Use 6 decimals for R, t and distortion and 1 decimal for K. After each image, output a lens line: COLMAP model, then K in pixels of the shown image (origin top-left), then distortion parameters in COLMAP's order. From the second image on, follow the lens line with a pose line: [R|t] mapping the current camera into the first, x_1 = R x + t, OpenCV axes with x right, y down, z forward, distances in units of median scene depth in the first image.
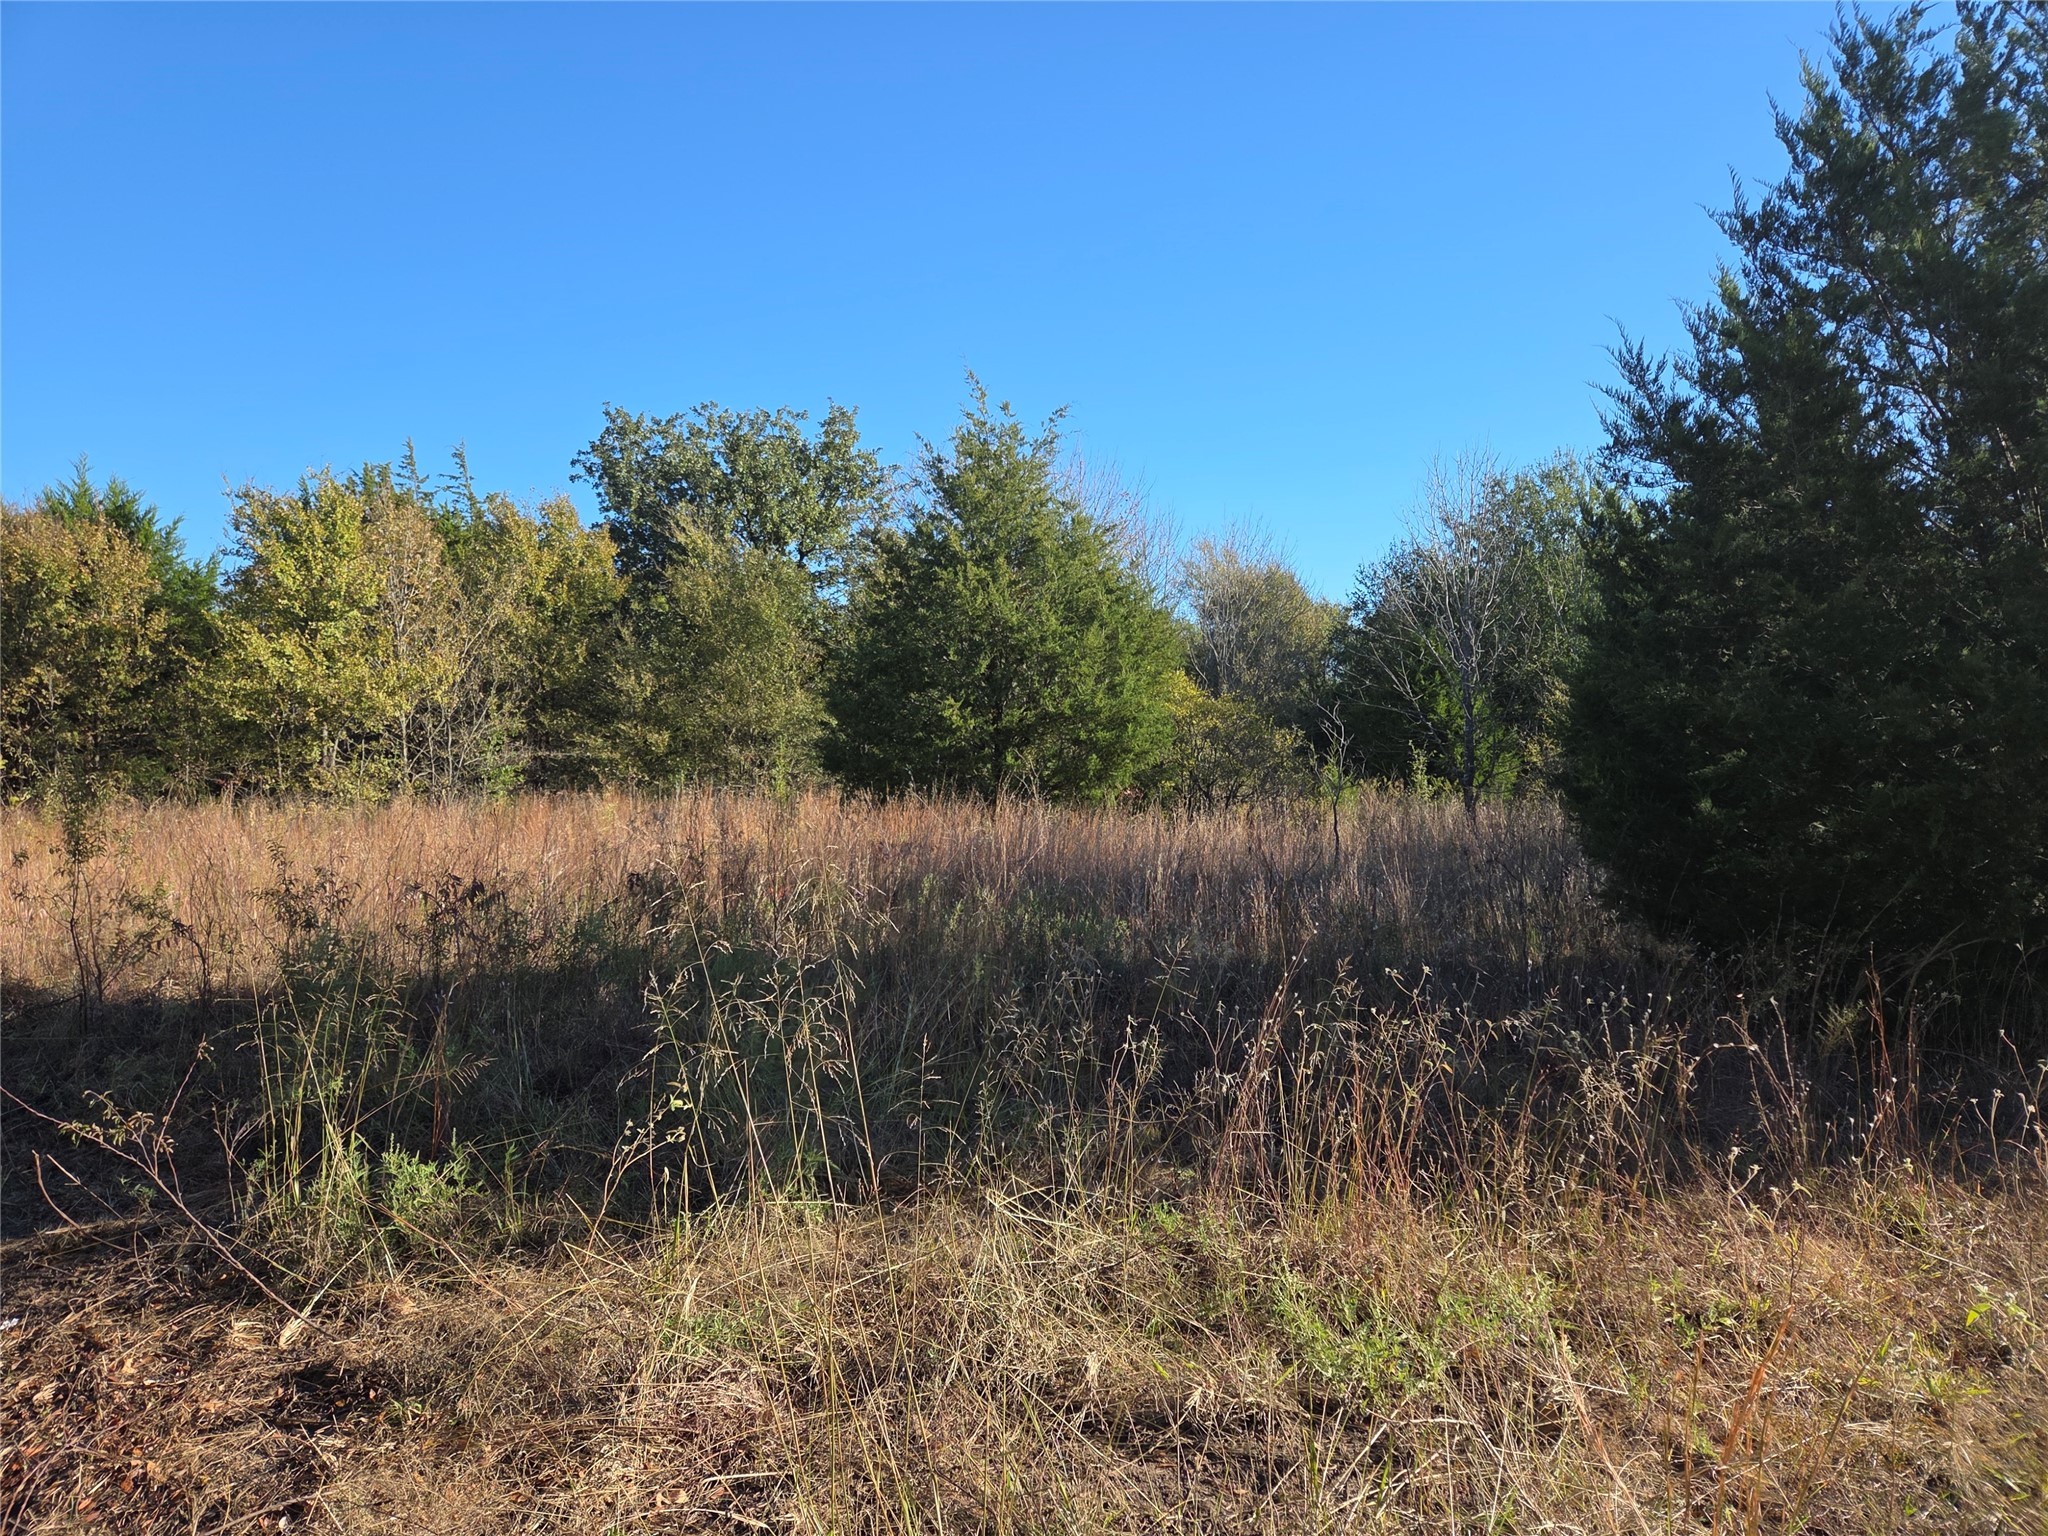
lens RADIAL K [[1346.5, 0, 1034.4], [0, 1346.5, 766.8], [0, 0, 1]] dist [0.077810, -0.061097]
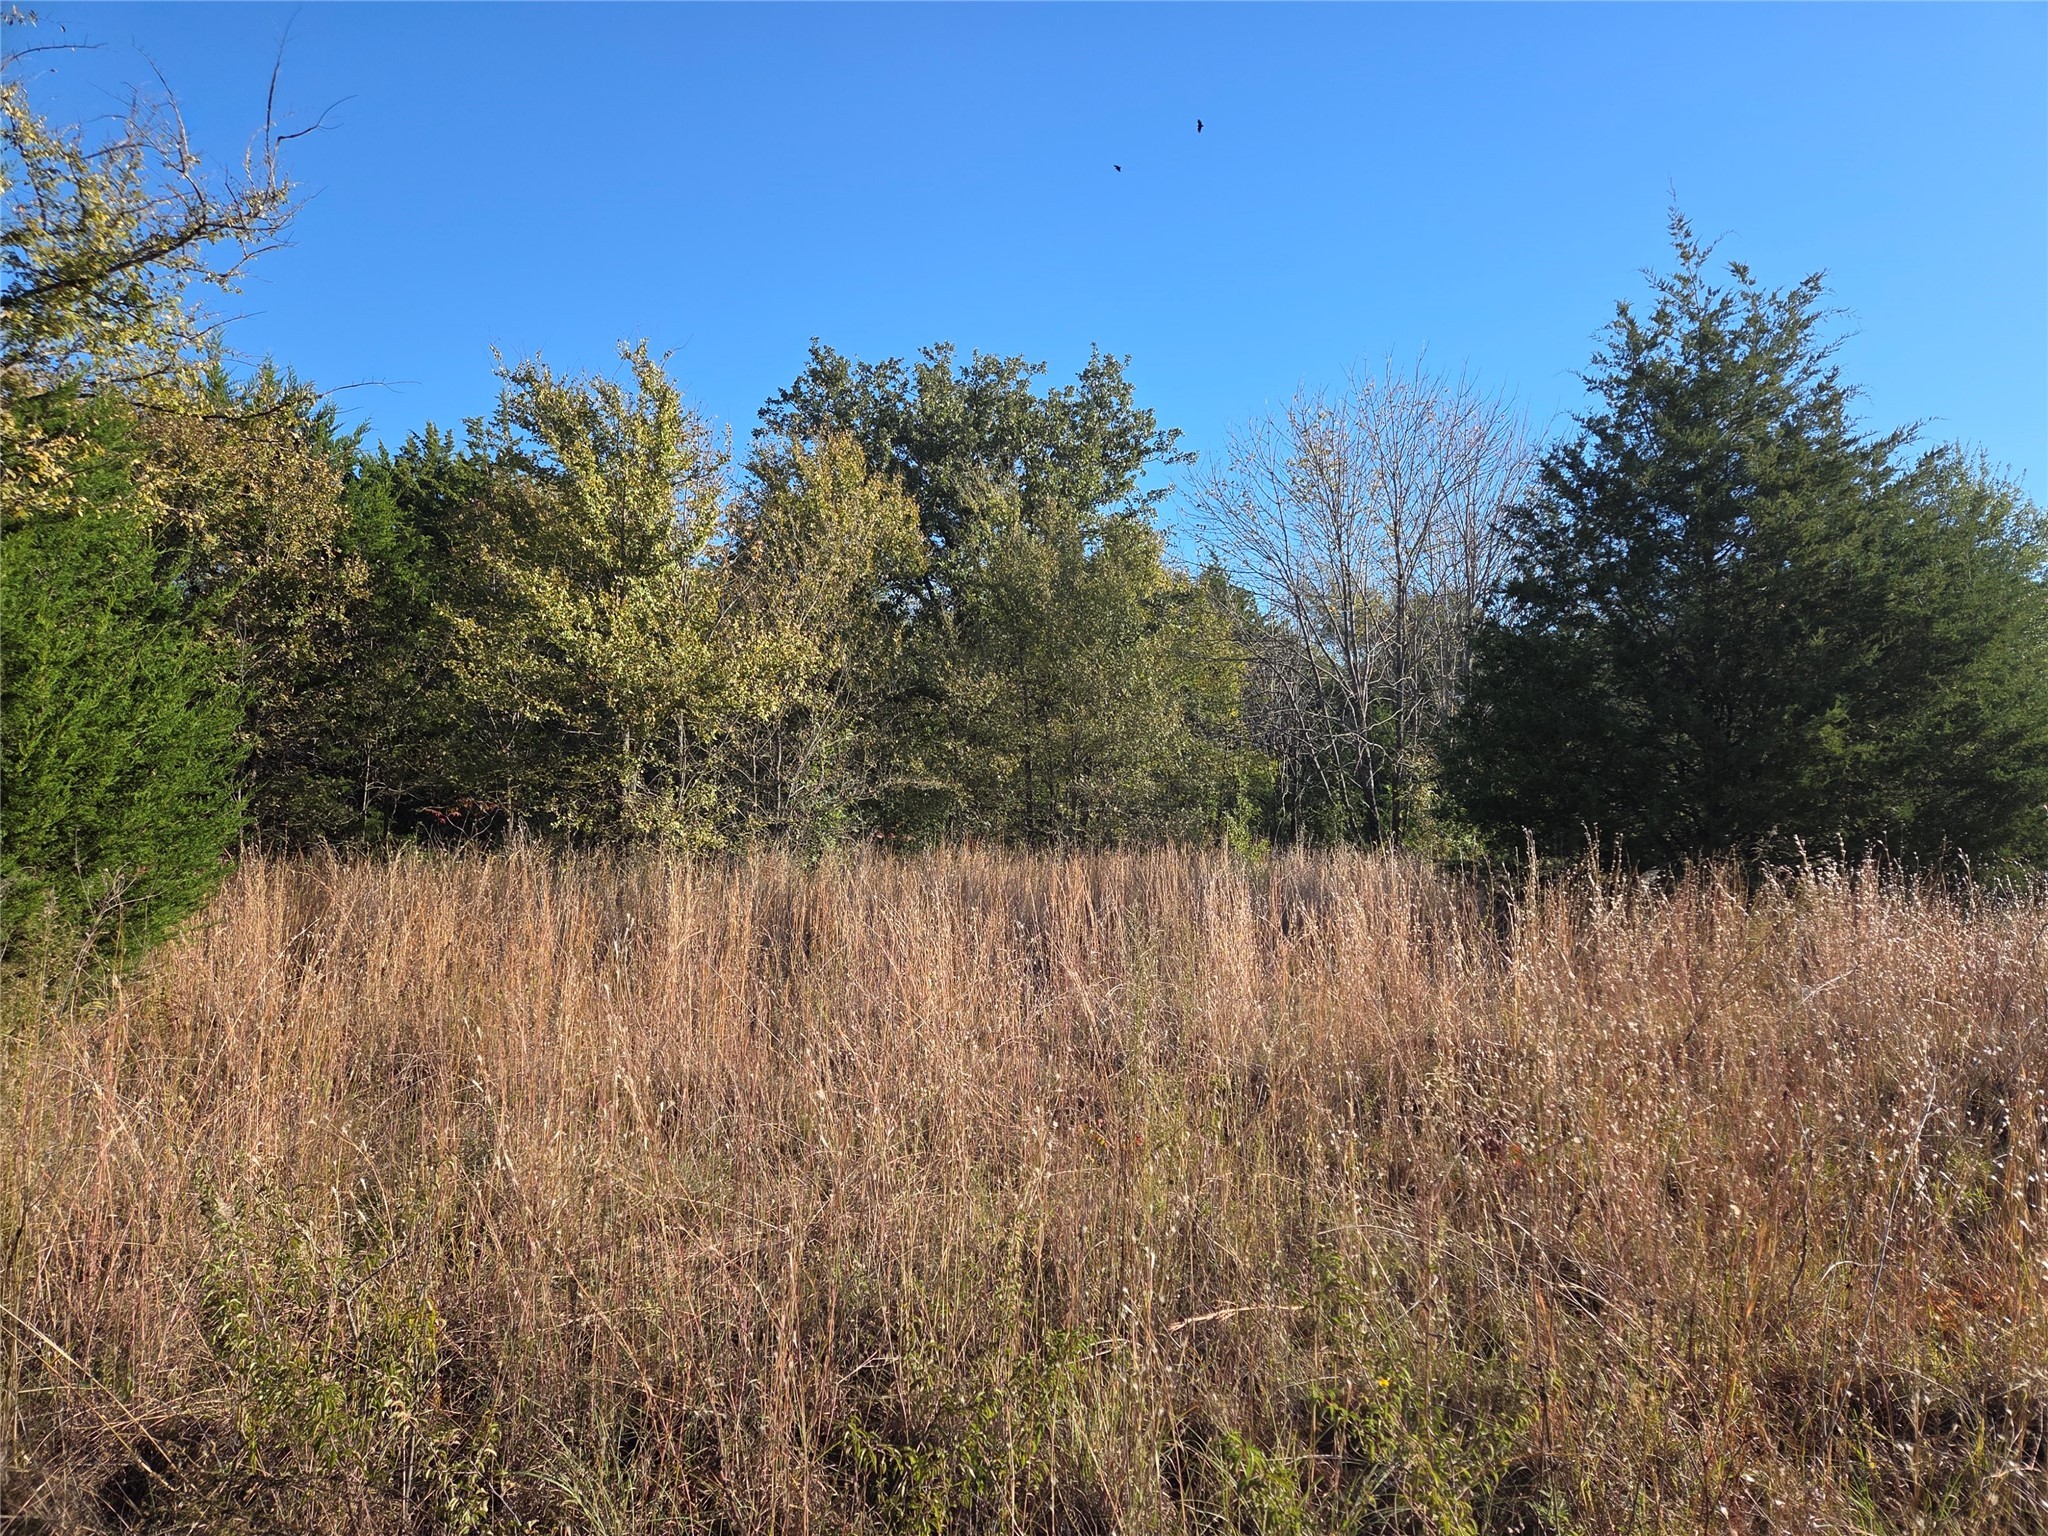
lens RADIAL K [[1346.5, 0, 1045.8], [0, 1346.5, 762.8], [0, 0, 1]] dist [0.077810, -0.061097]
pose [[0.996895, 0.022046, 0.075589, -0.234565], [-0.019795, 0.999342, -0.030402, 0.000147], [-0.076210, 0.028811, 0.996675, 0.212327]]
